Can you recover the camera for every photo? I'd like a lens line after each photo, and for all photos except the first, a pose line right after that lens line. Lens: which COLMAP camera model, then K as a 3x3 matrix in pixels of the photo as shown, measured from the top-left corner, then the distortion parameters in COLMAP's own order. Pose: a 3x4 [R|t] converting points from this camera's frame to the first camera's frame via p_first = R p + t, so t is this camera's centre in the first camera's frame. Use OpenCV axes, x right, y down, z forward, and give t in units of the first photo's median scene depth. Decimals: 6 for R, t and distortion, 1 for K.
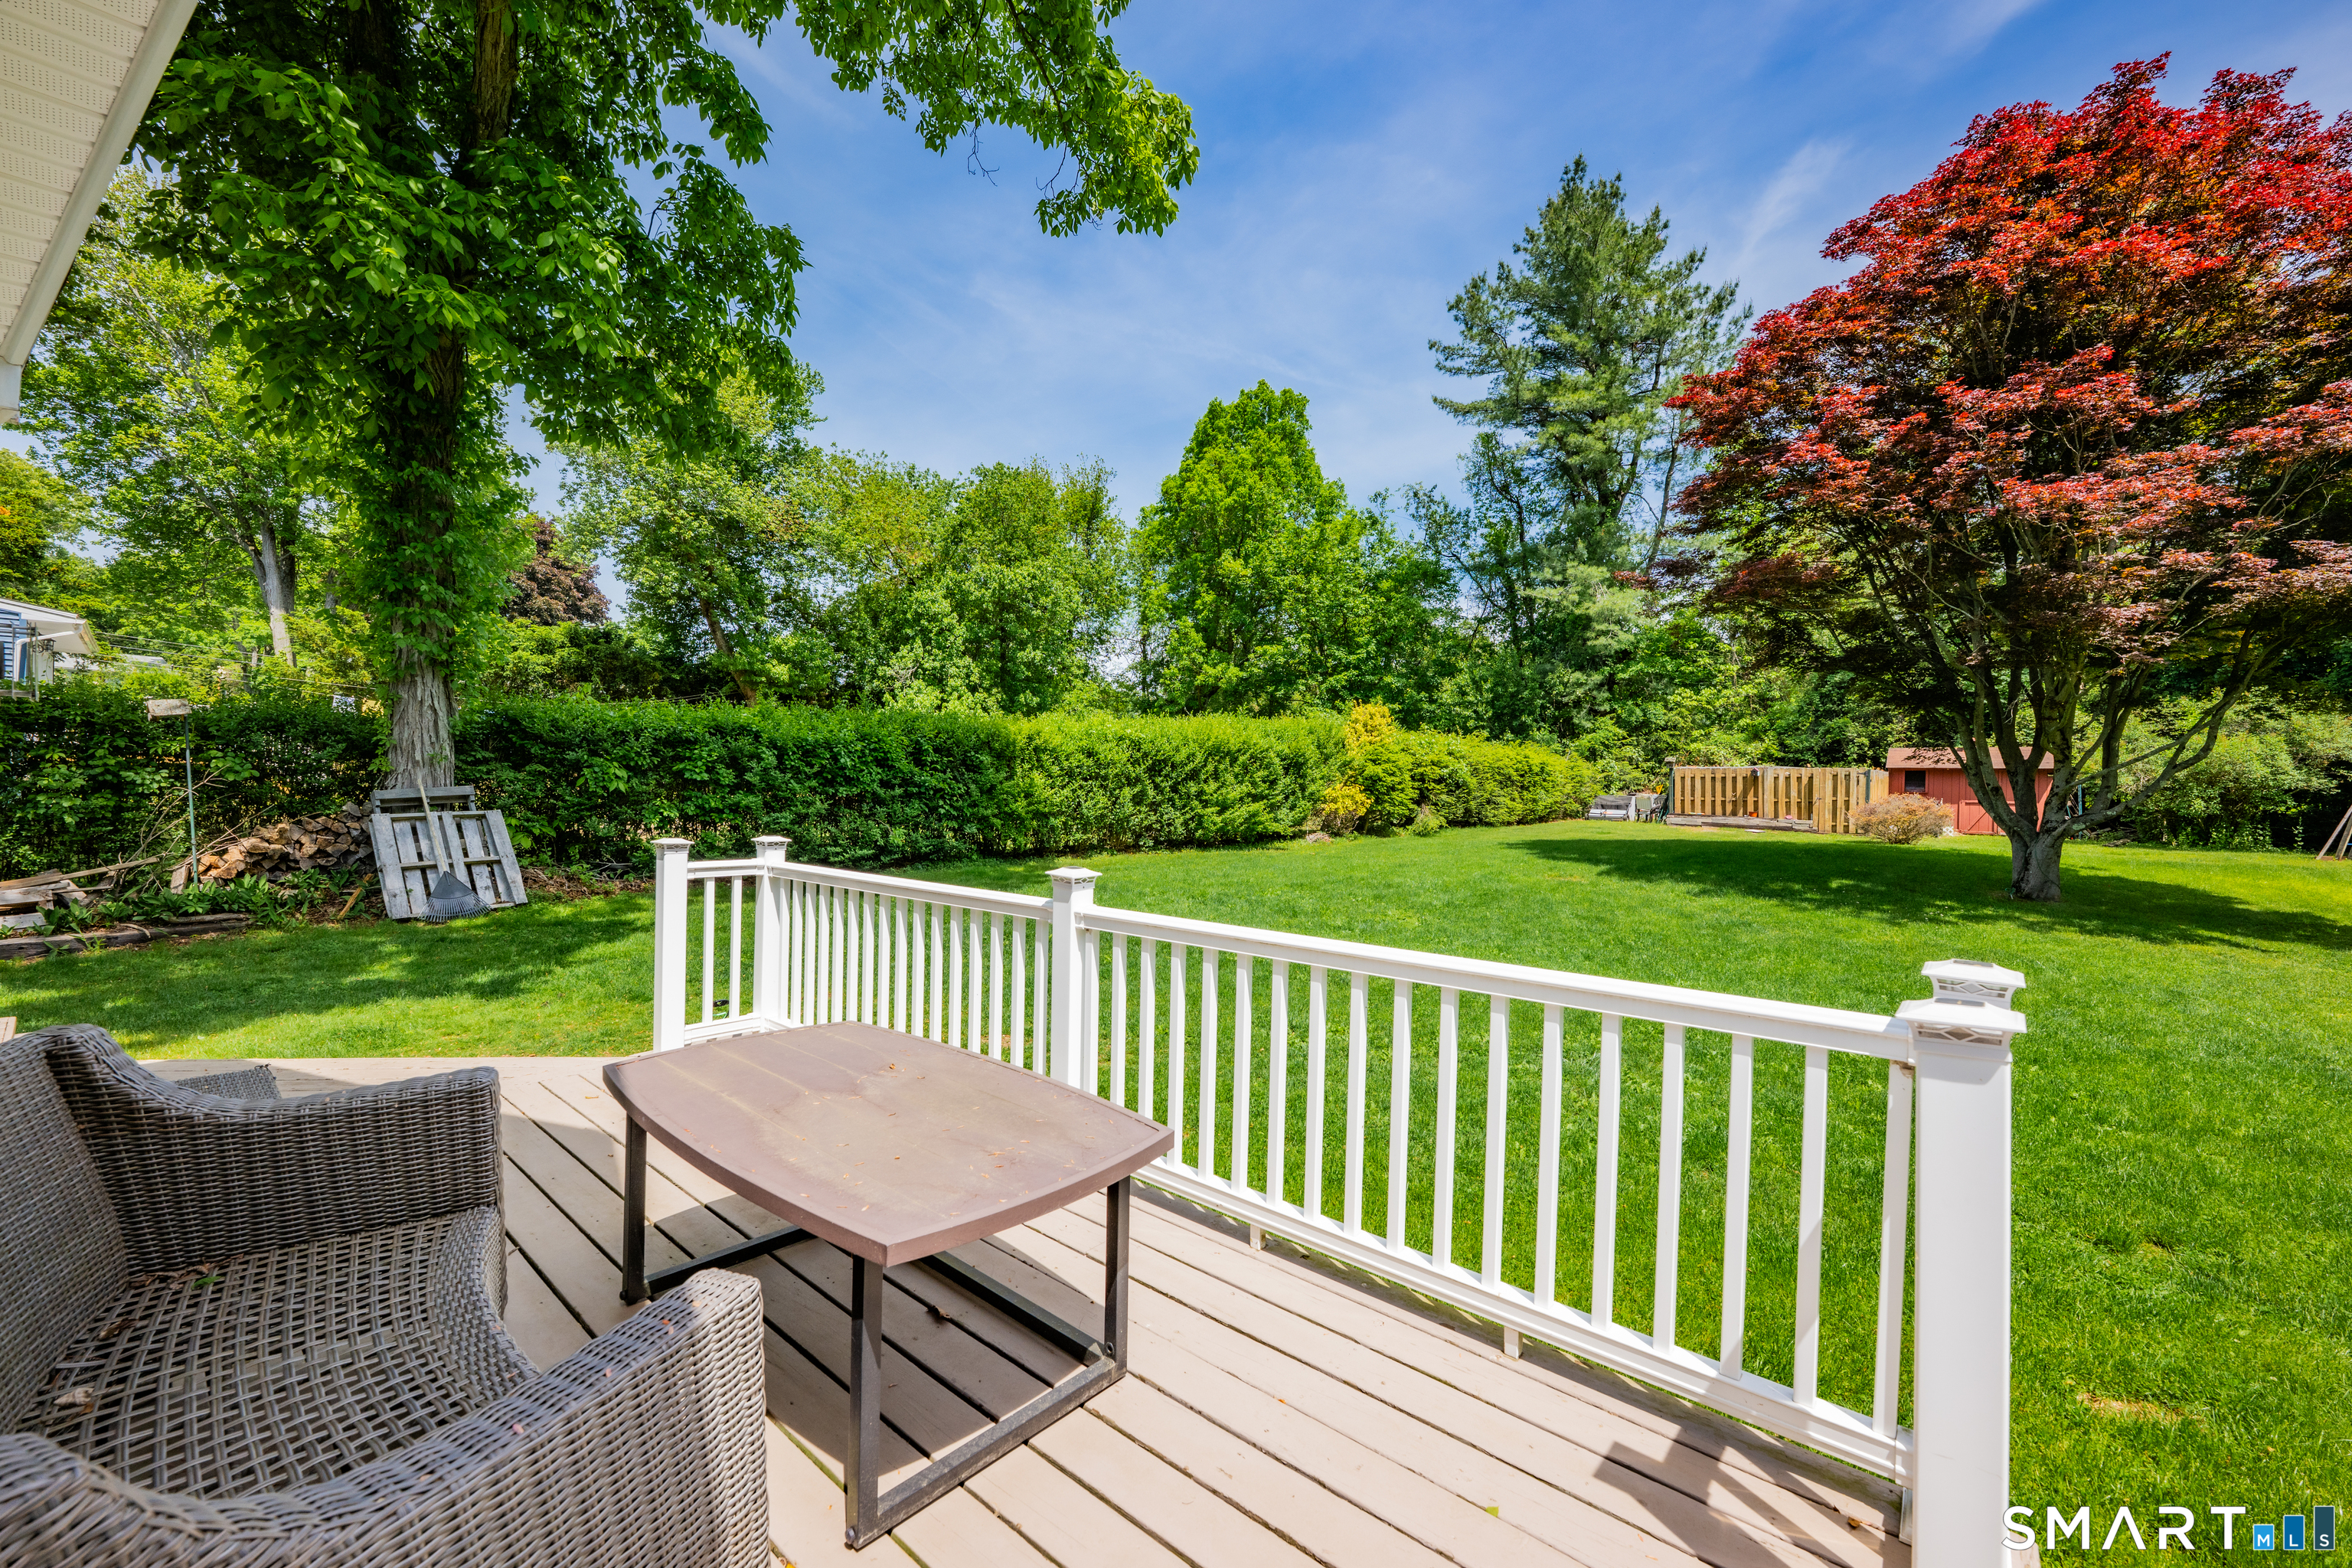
lens RADIAL K [[931.7, 0, 1183.7], [0, 931.7, 794.3], [0, 0, 1]] dist [-0.001111, 0.000670]
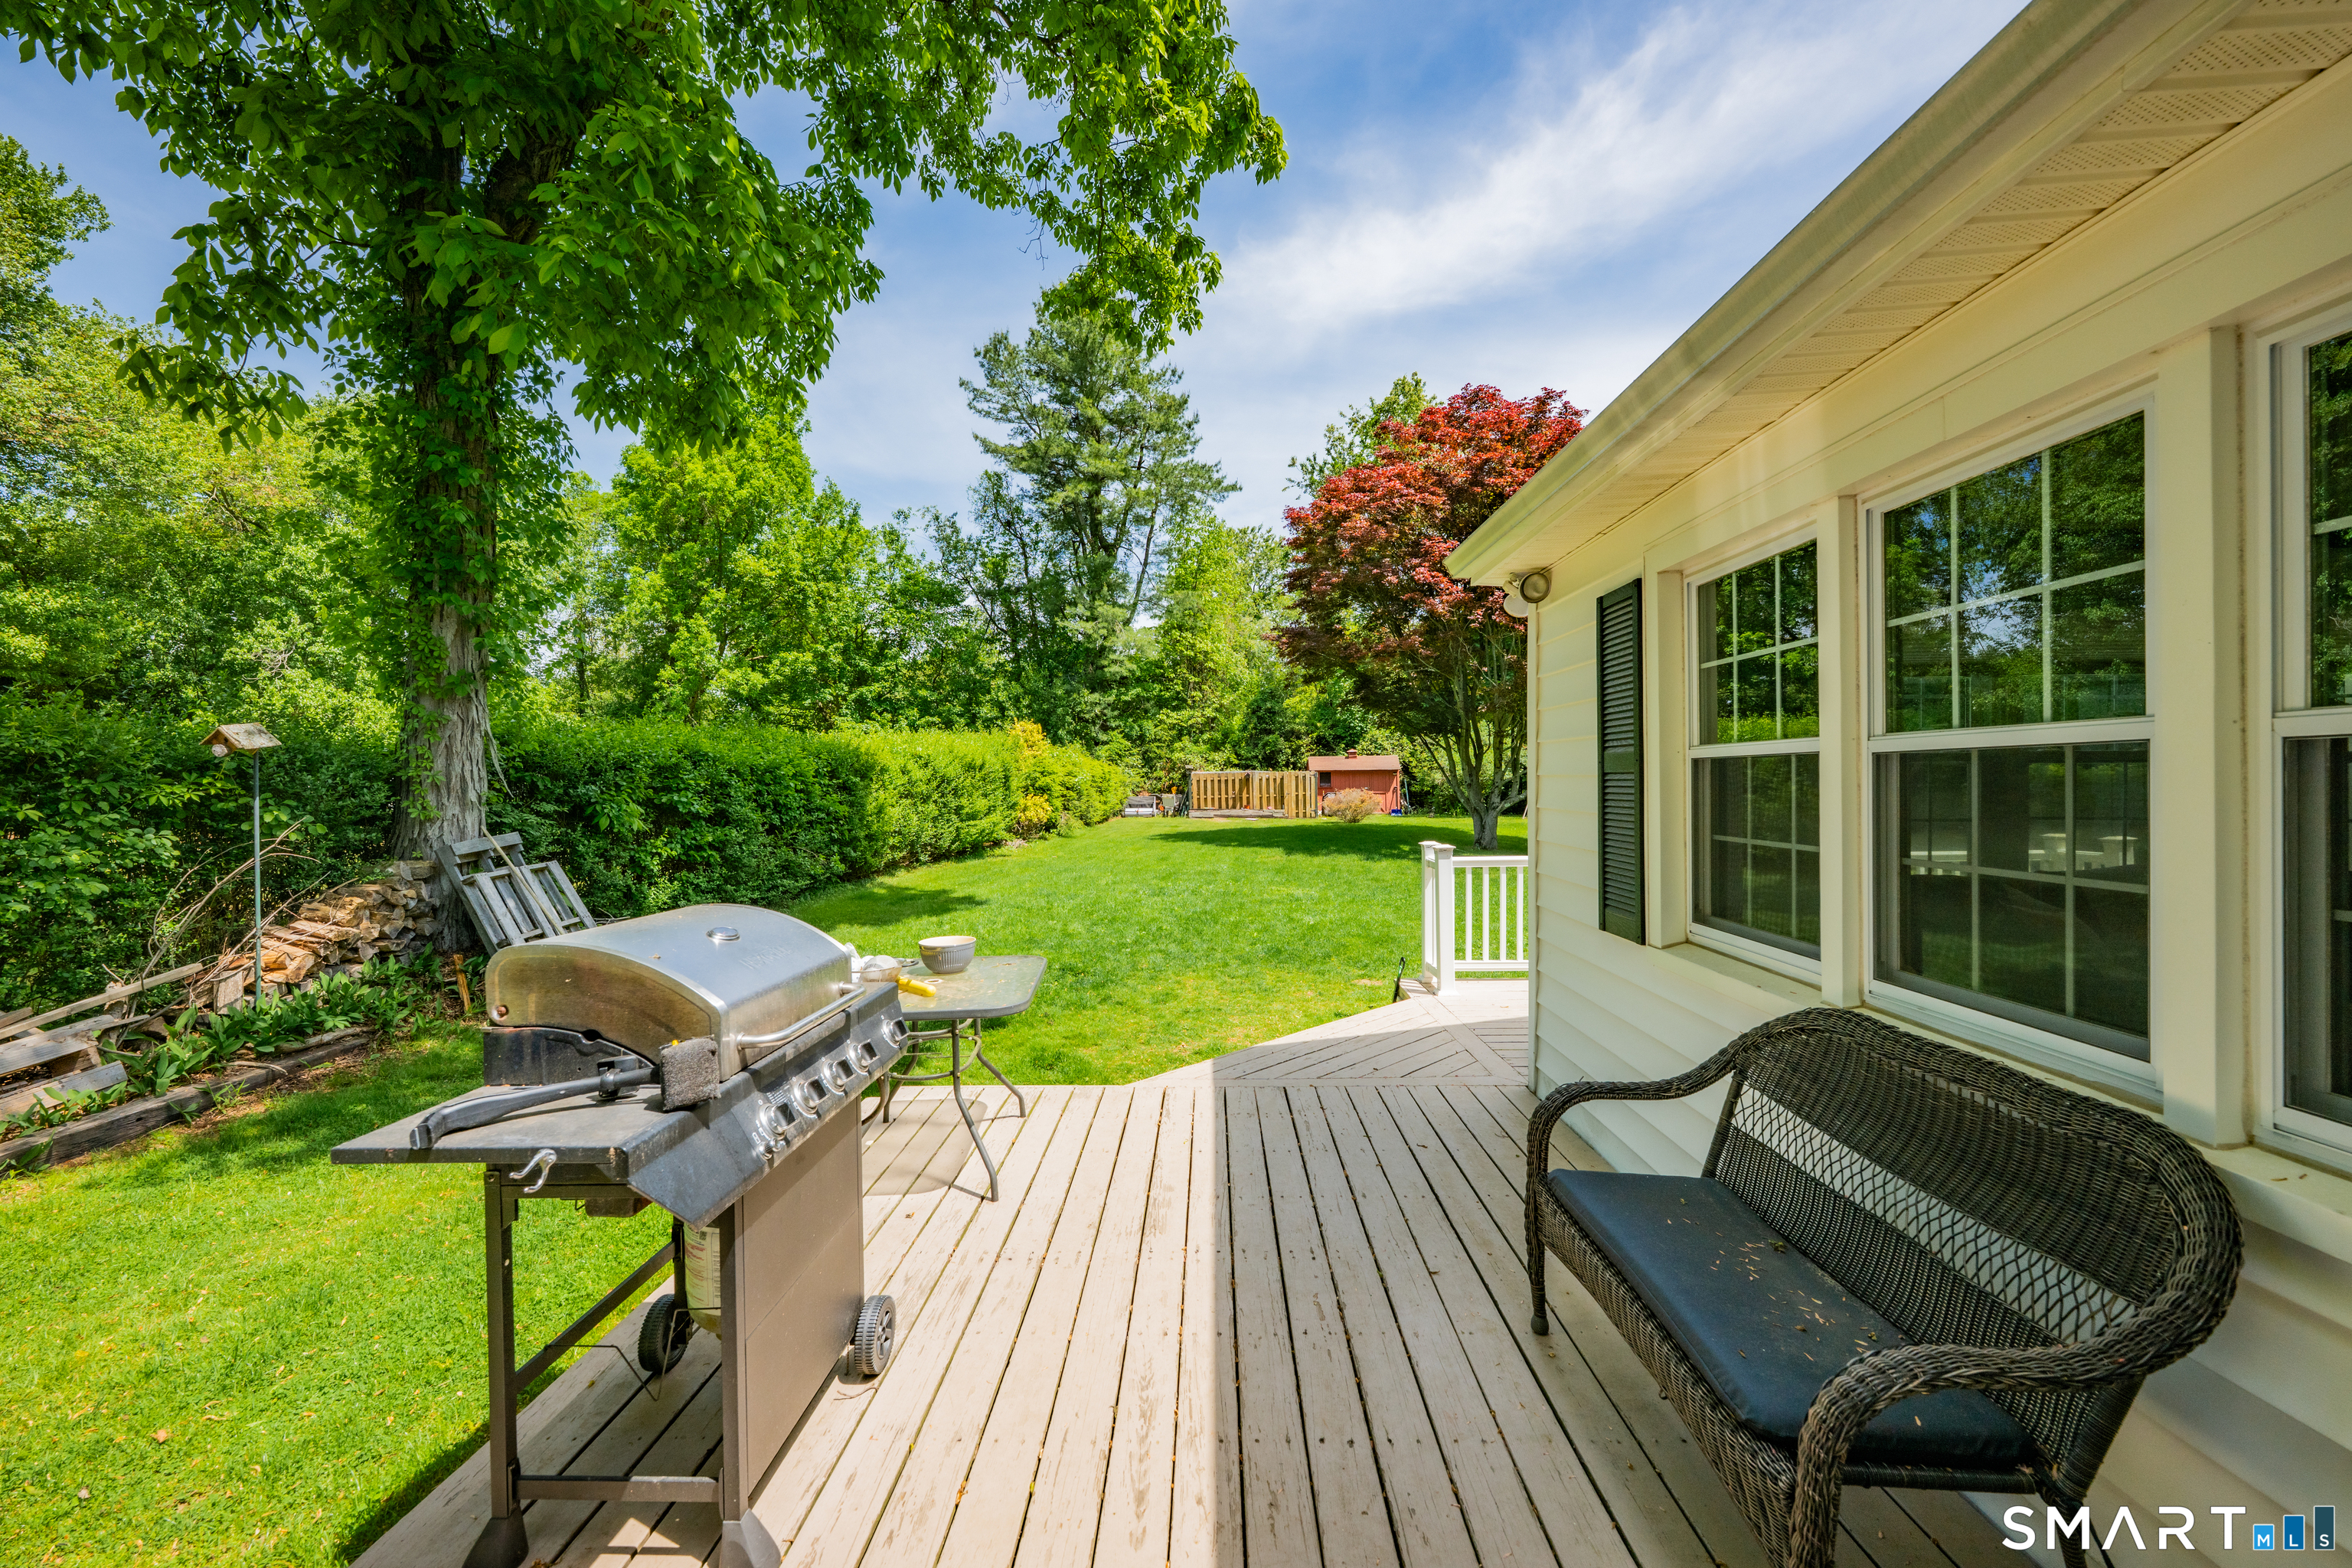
lens RADIAL K [[931.7, 0, 1177.0], [0, 931.7, 794.4], [0, 0, 1]] dist [-0.001111, 0.000670]
pose [[0.779921, -0.032042, 0.625058, -0.267694], [0.034836, 0.999363, 0.007764, -0.009184], [-0.624908, 0.015720, 0.780540, 0.013323]]
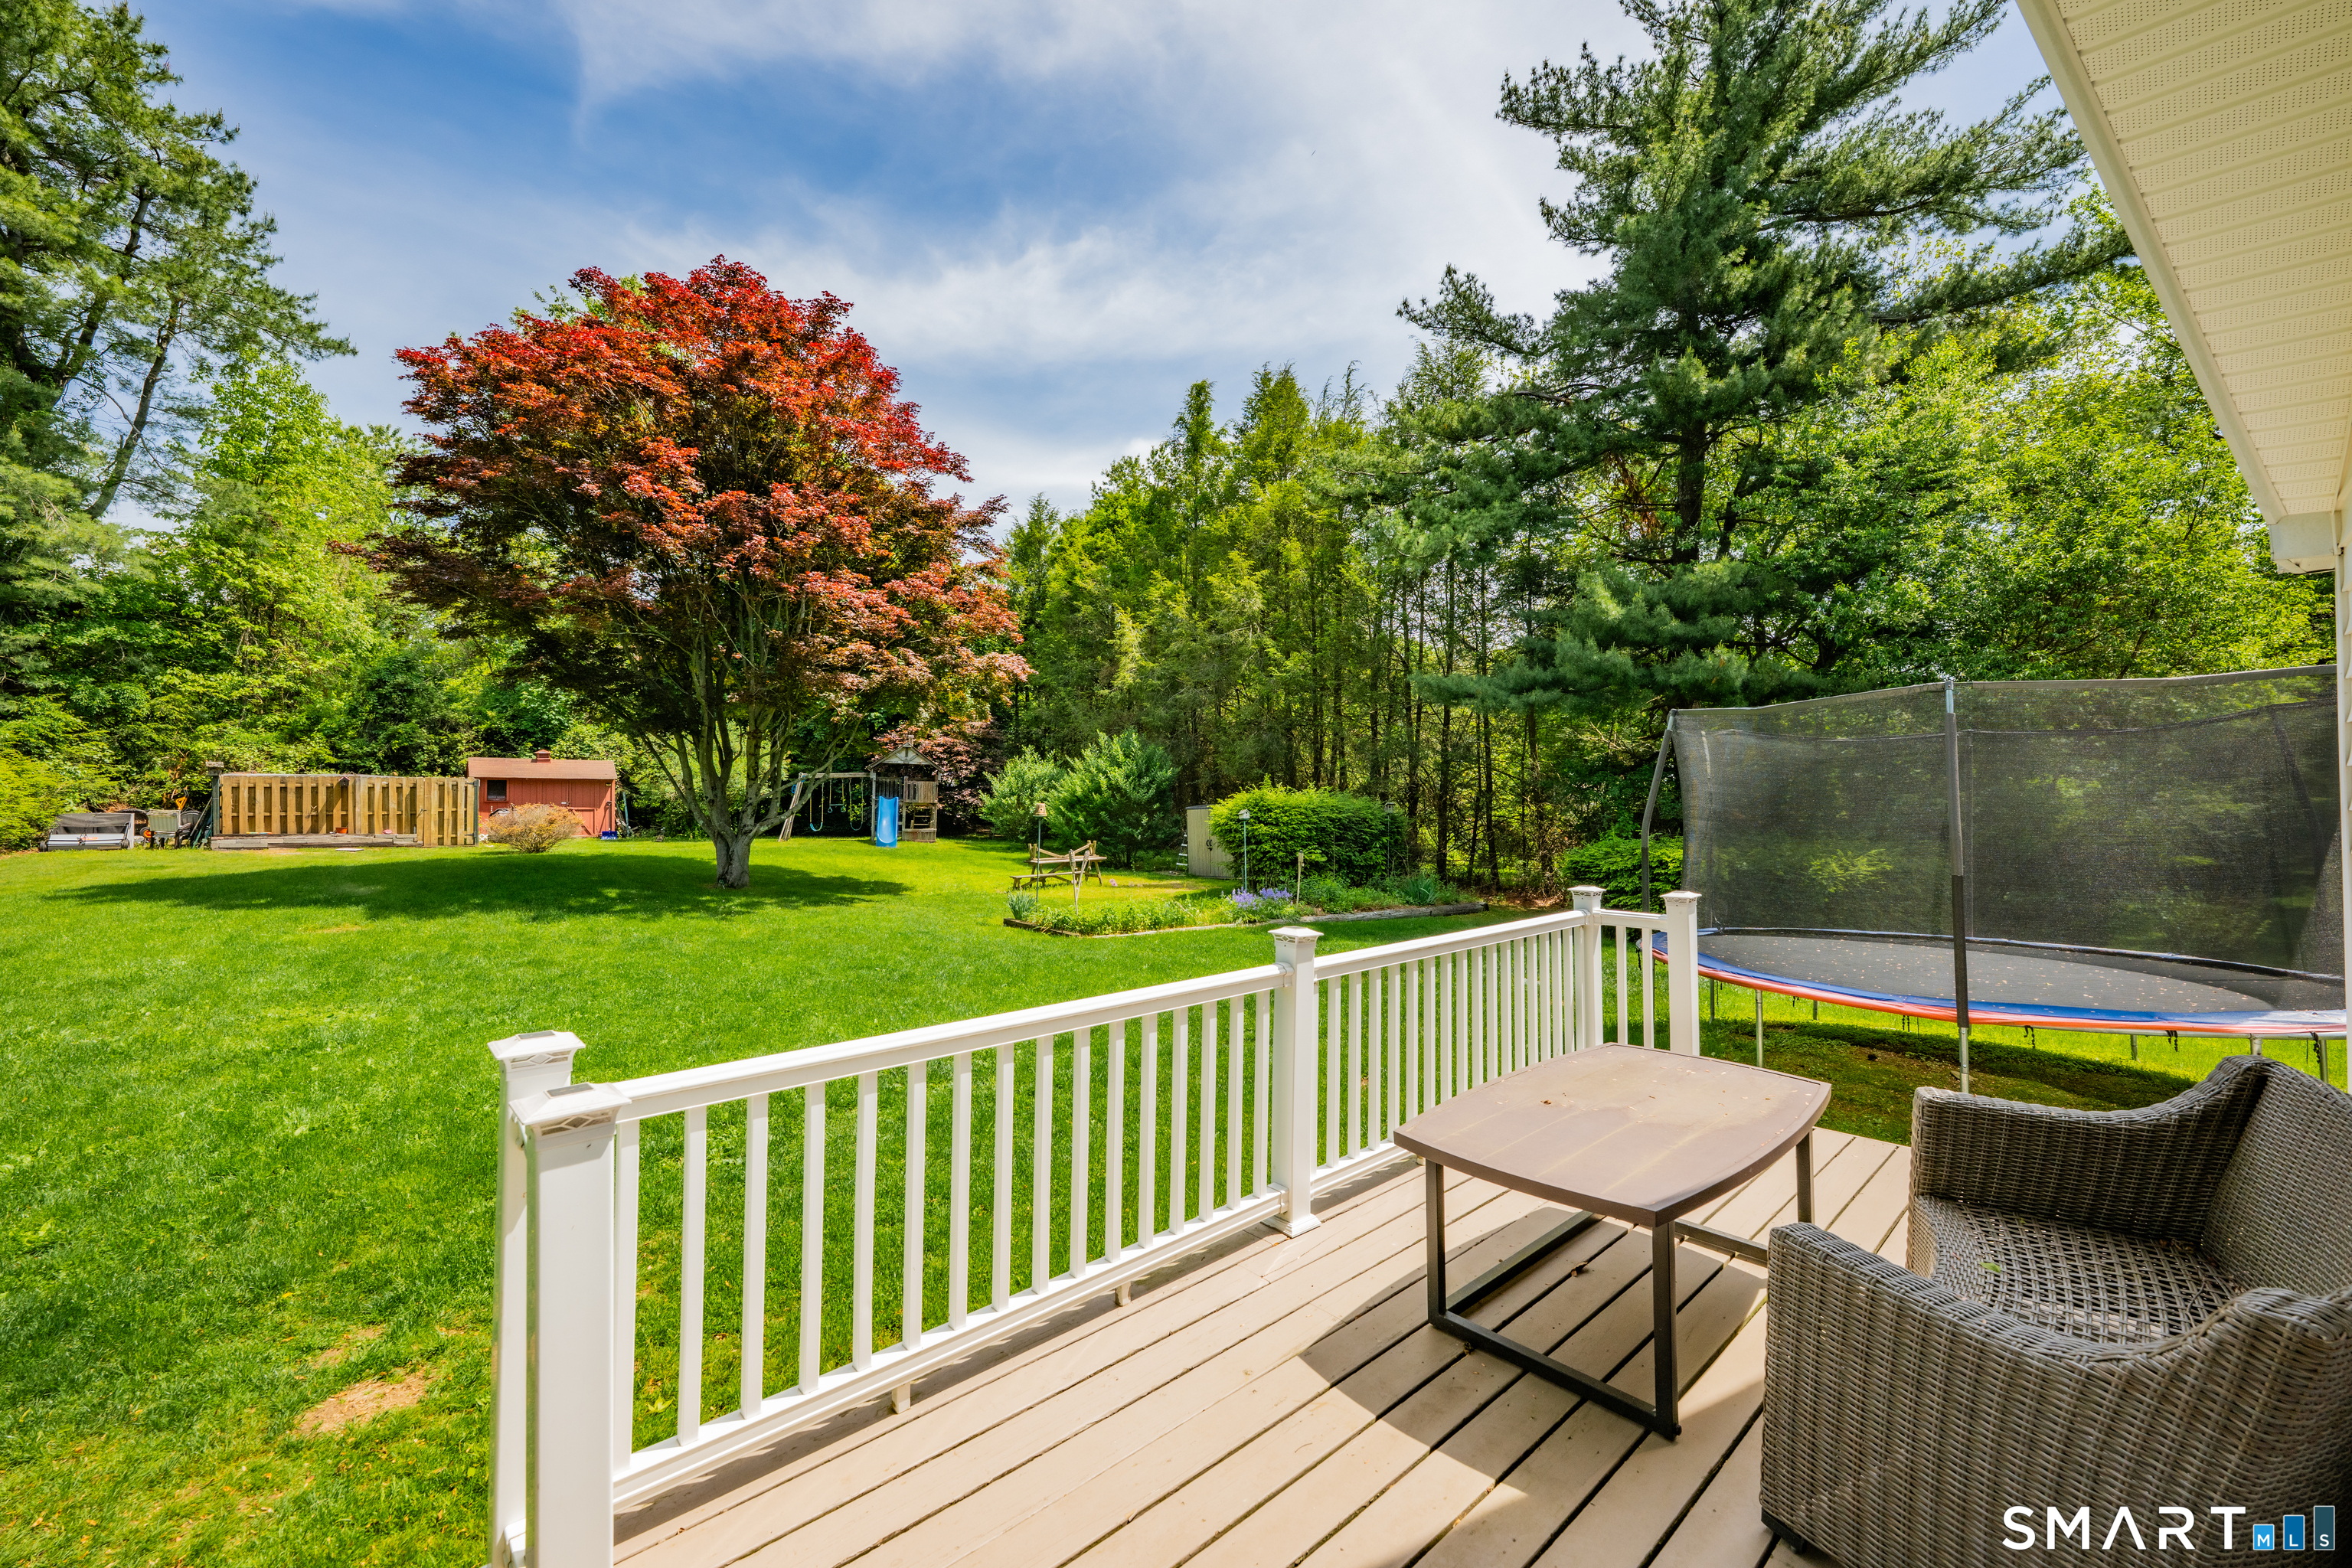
lens RADIAL K [[931.7, 0, 1177.5], [0, 931.7, 784.6], [0, 0, 1]] dist [-0.001111, 0.000670]
pose [[0.127773, -0.001409, 0.991802, -0.125976], [0.013319, 0.999911, -0.000295, -0.009064], [-0.991714, 0.013248, 0.127781, 0.108150]]
